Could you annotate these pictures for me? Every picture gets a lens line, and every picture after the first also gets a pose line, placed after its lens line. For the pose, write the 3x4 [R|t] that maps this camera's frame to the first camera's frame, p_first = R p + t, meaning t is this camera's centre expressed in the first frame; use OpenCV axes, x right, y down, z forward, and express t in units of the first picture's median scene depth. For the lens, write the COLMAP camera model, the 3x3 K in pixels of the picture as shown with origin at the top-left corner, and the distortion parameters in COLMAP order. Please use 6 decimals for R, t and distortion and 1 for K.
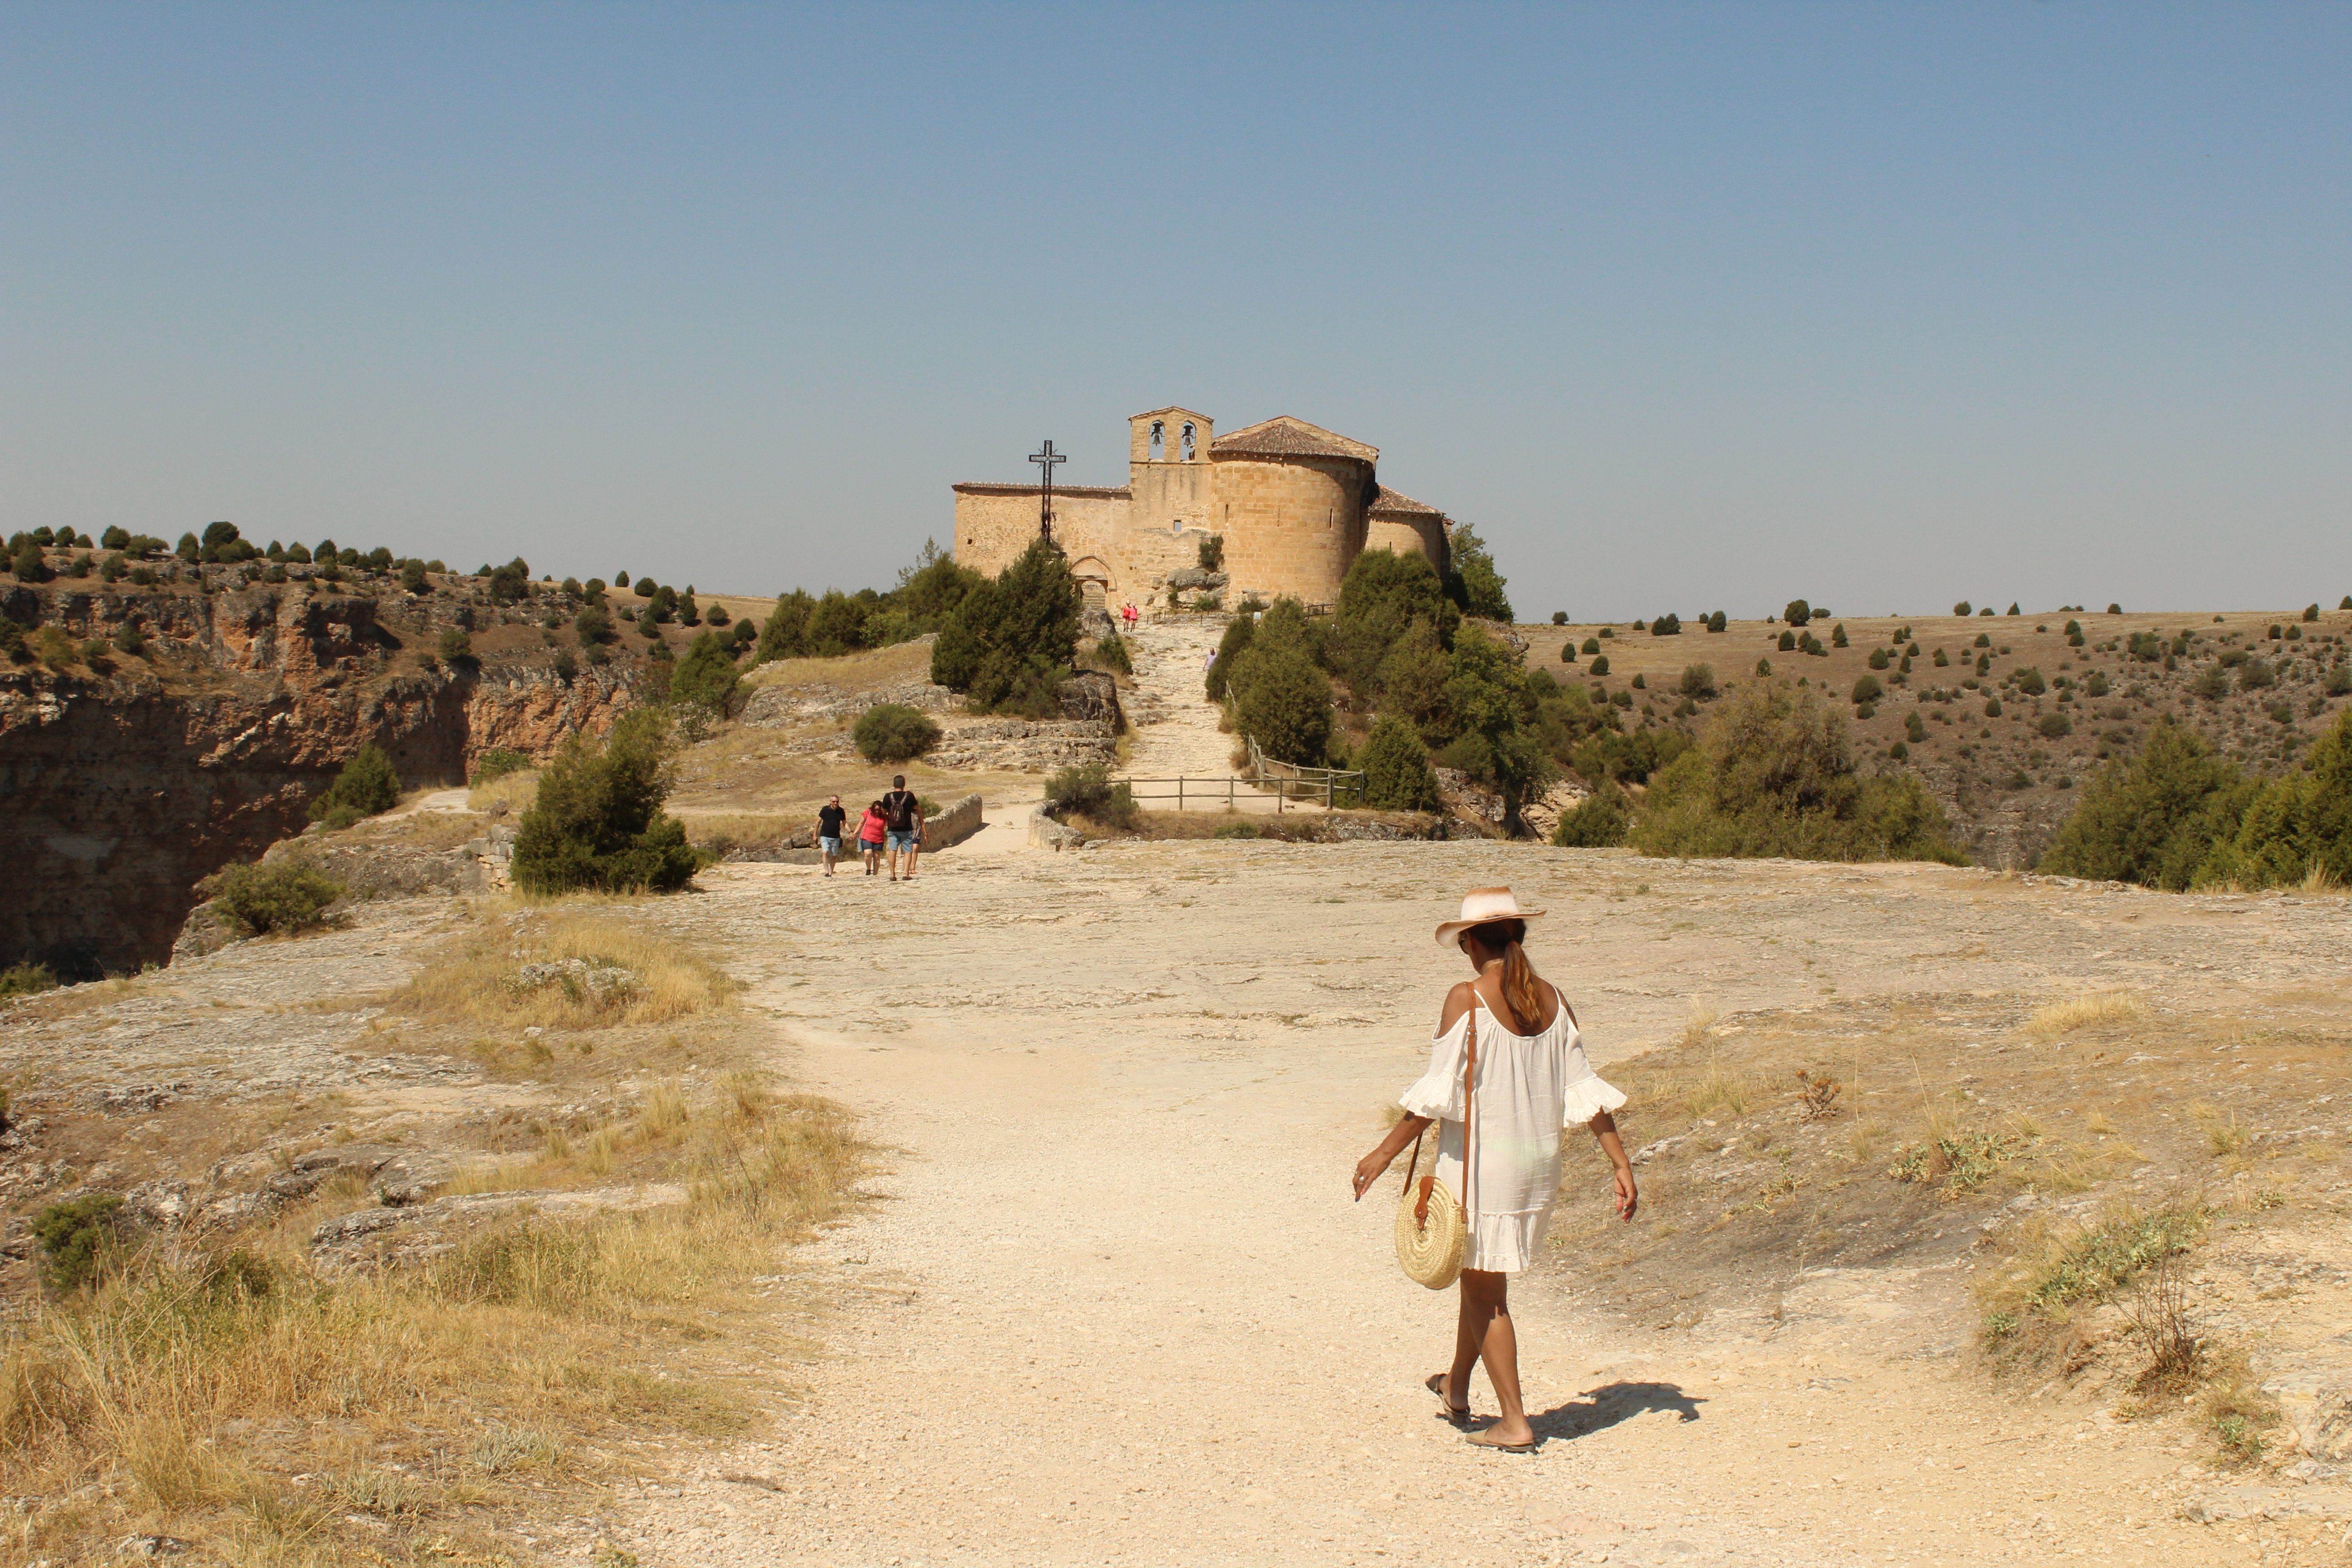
lens RADIAL K [[3524.8, 0, 1175.6], [0, 3524.8, 783.7], [0, 0, 1]] dist [-0.076290, 0.000000]
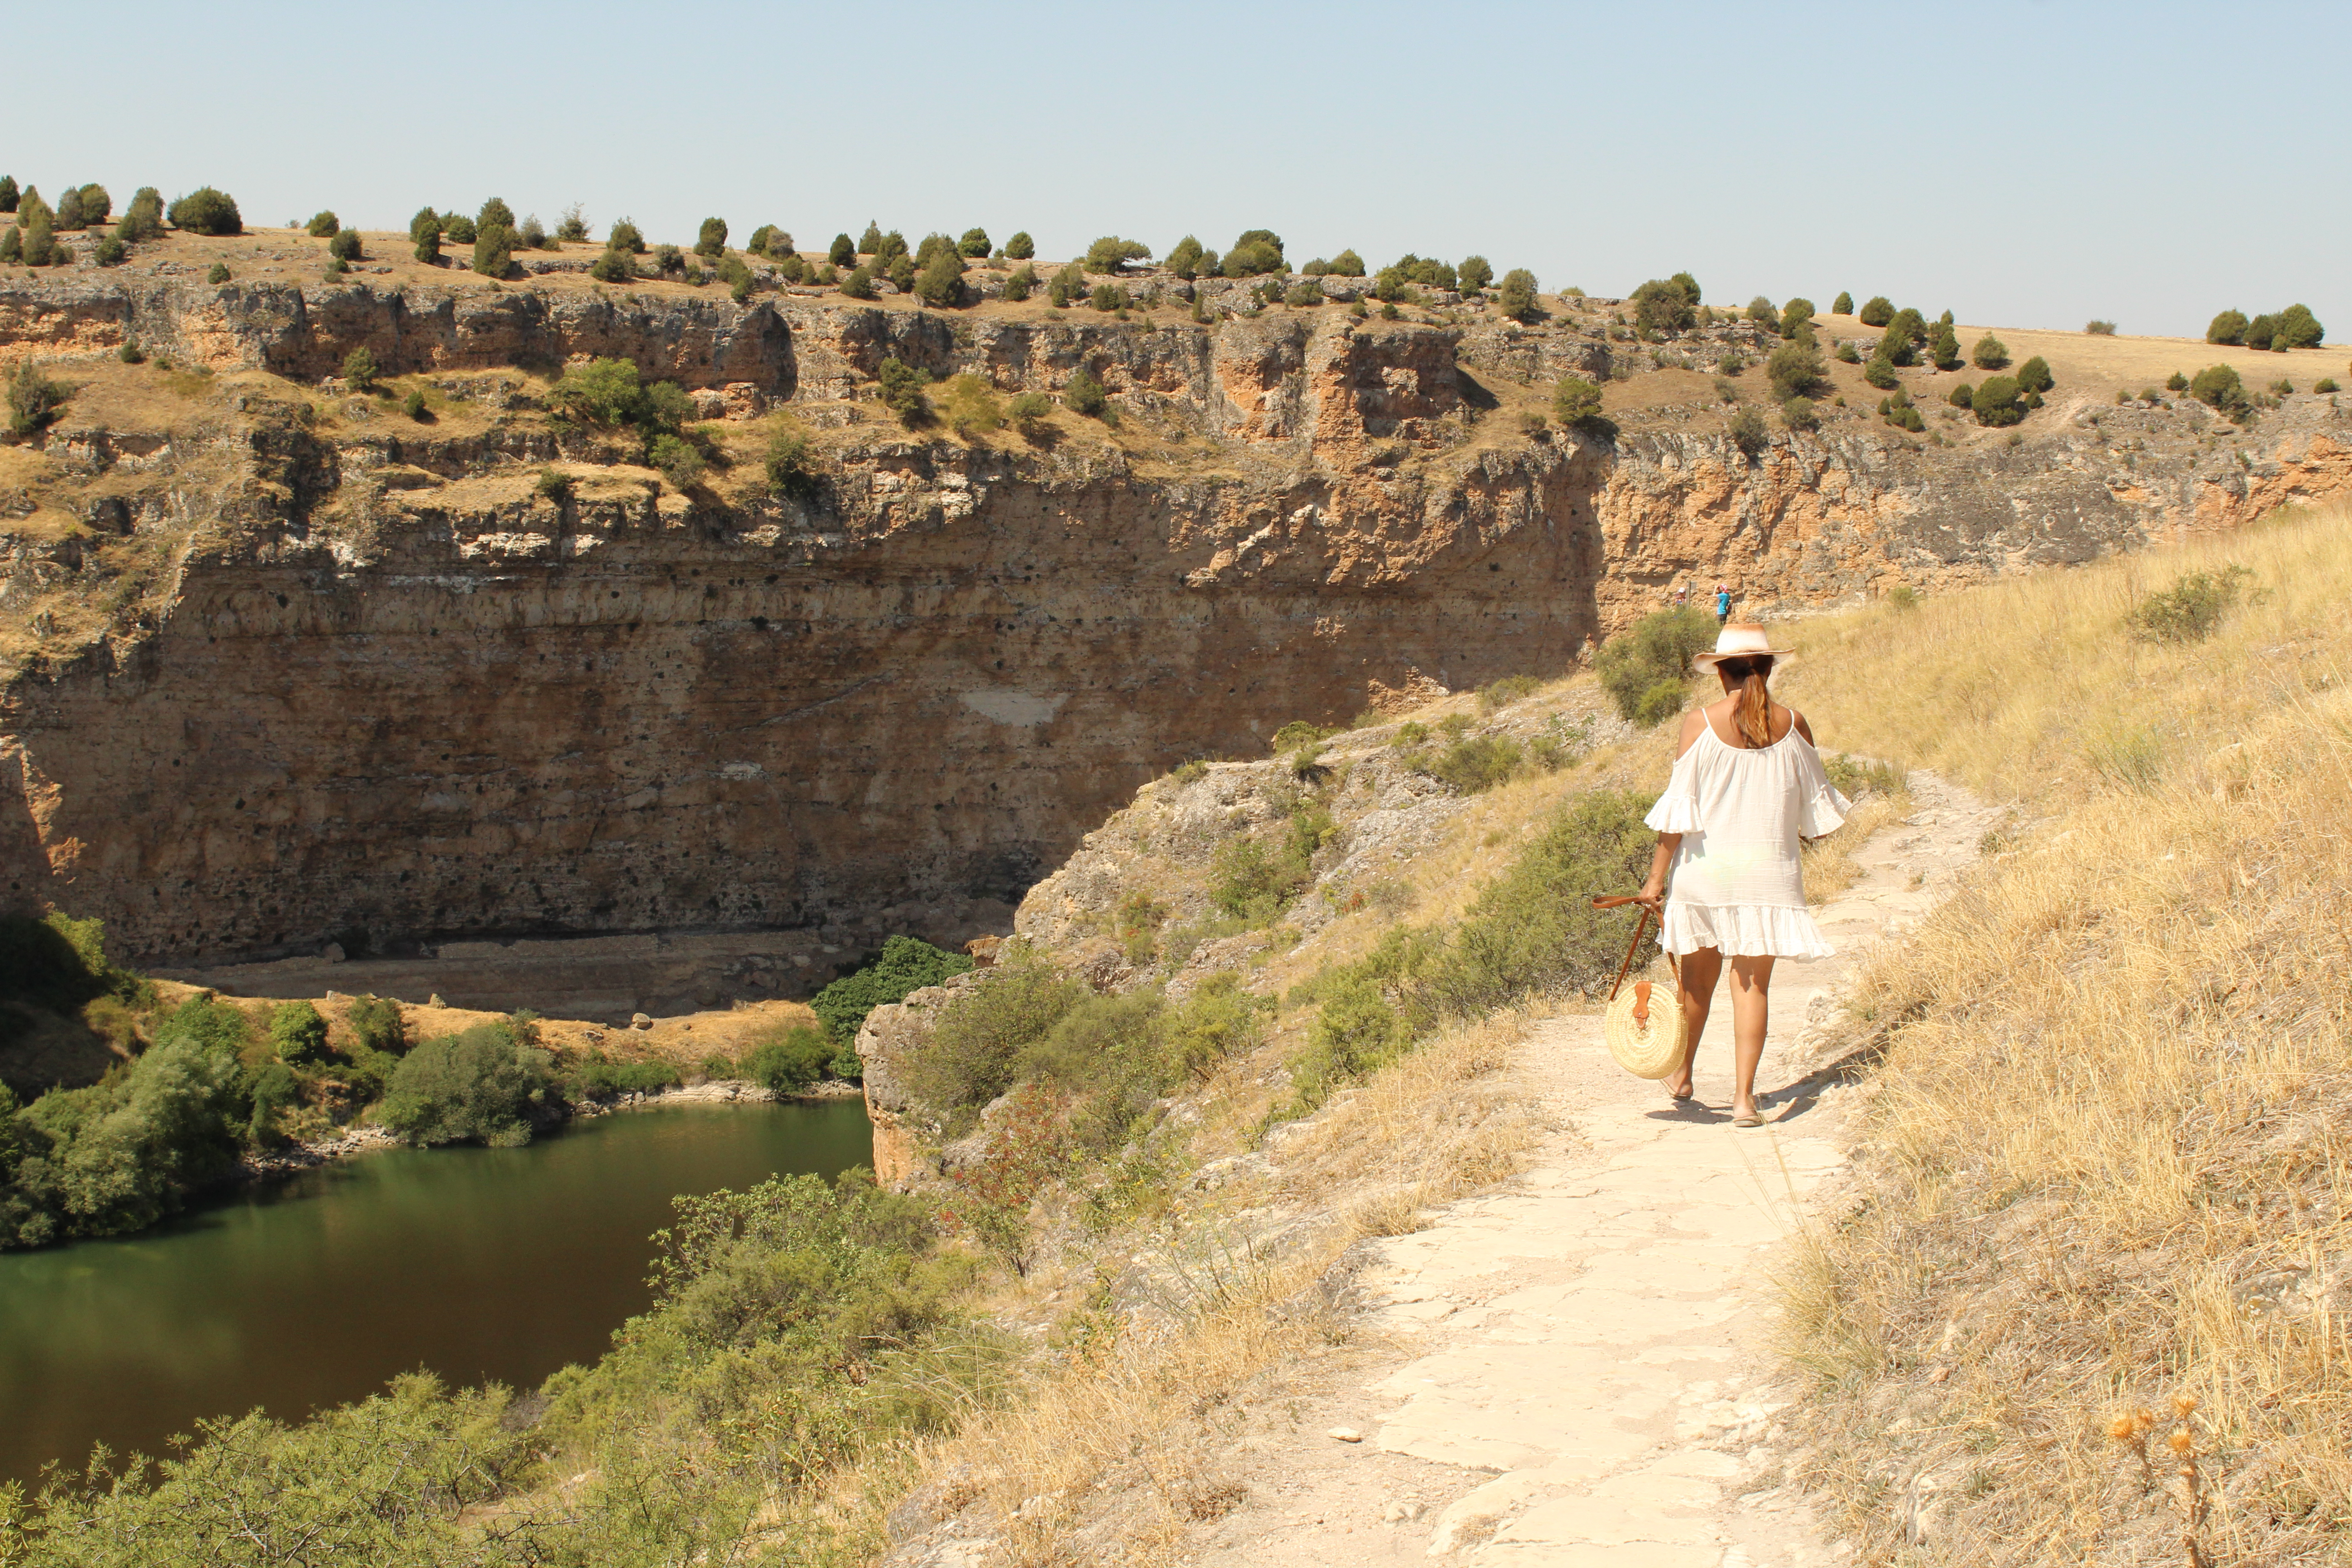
lens RADIAL K [[3797.0, 0, 1174.0], [0, 3797.0, 786.5], [0, 0, 1]] dist [-0.015455, 0.000000]
pose [[0.943518, 0.023471, -0.330488, -0.043563], [-0.007569, 0.998754, 0.049322, -0.002499], [0.331234, -0.044034, 0.942520, 0.320518]]
